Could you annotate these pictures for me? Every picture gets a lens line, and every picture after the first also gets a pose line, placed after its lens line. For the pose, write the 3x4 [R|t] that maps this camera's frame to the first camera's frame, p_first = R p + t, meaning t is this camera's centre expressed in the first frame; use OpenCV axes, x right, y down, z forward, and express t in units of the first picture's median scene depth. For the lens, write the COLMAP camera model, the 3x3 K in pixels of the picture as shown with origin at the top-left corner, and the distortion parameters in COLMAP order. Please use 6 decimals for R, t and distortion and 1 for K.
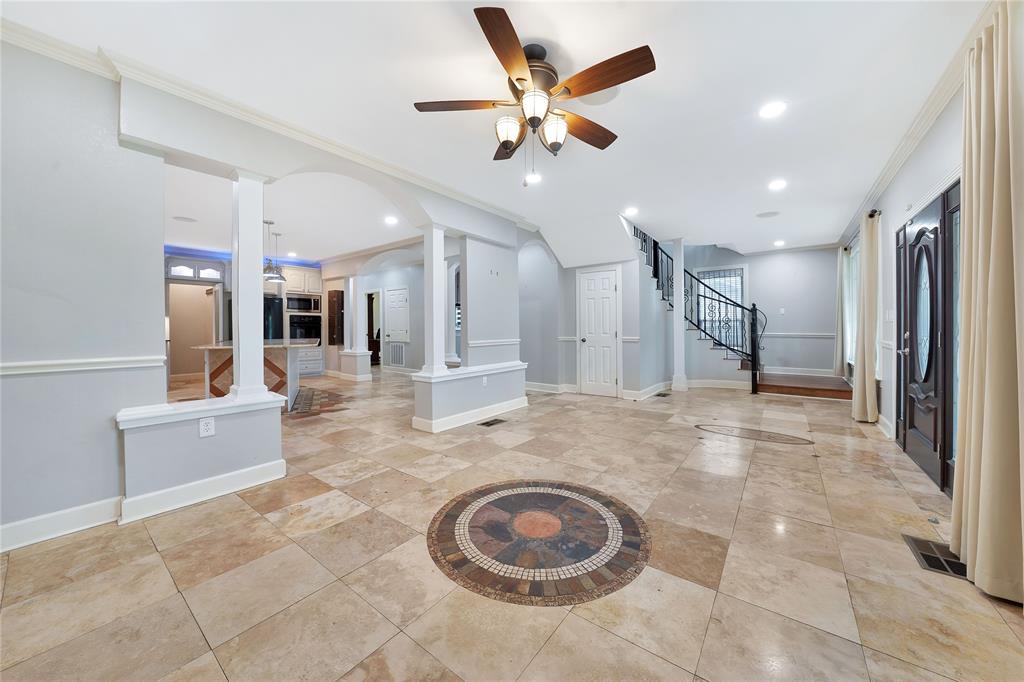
lens RADIAL K [[366.4, 0, 514.2], [0, 366.4, 335.4], [0, 0, 1]] dist [-0.020676, 0.002388]
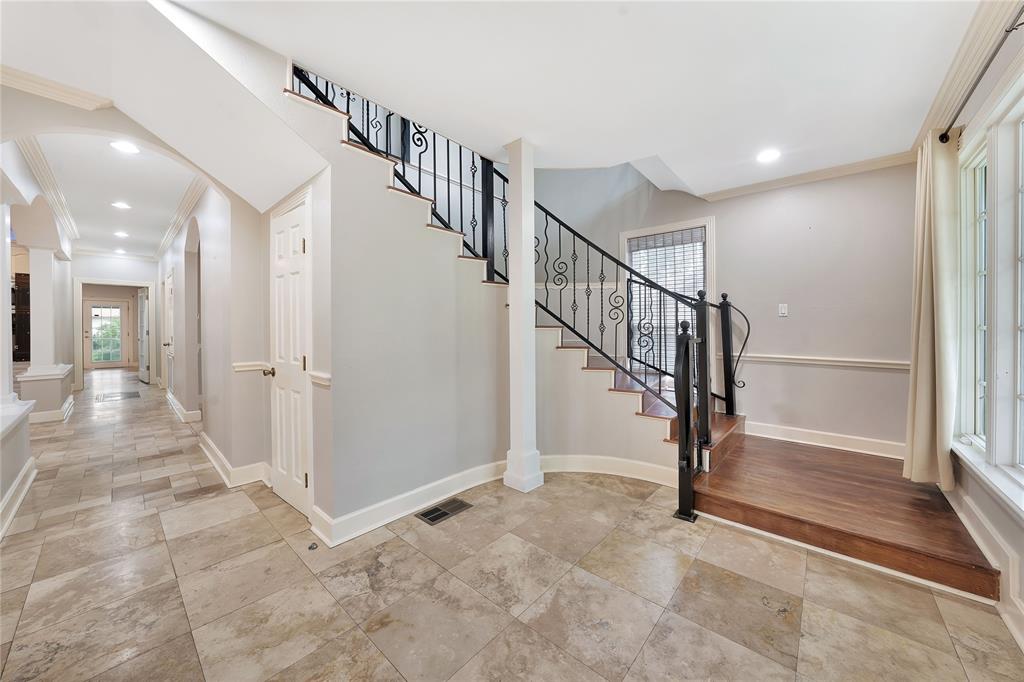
lens RADIAL K [[366.4, 0, 506.6], [0, 366.4, 332.9], [0, 0, 1]] dist [-0.020676, 0.002388]
pose [[0.996796, 0.010302, -0.079319, 0.414500], [-0.010571, 0.999940, -0.002968, -0.030370], [0.079284, 0.003797, 0.996845, 0.493758]]
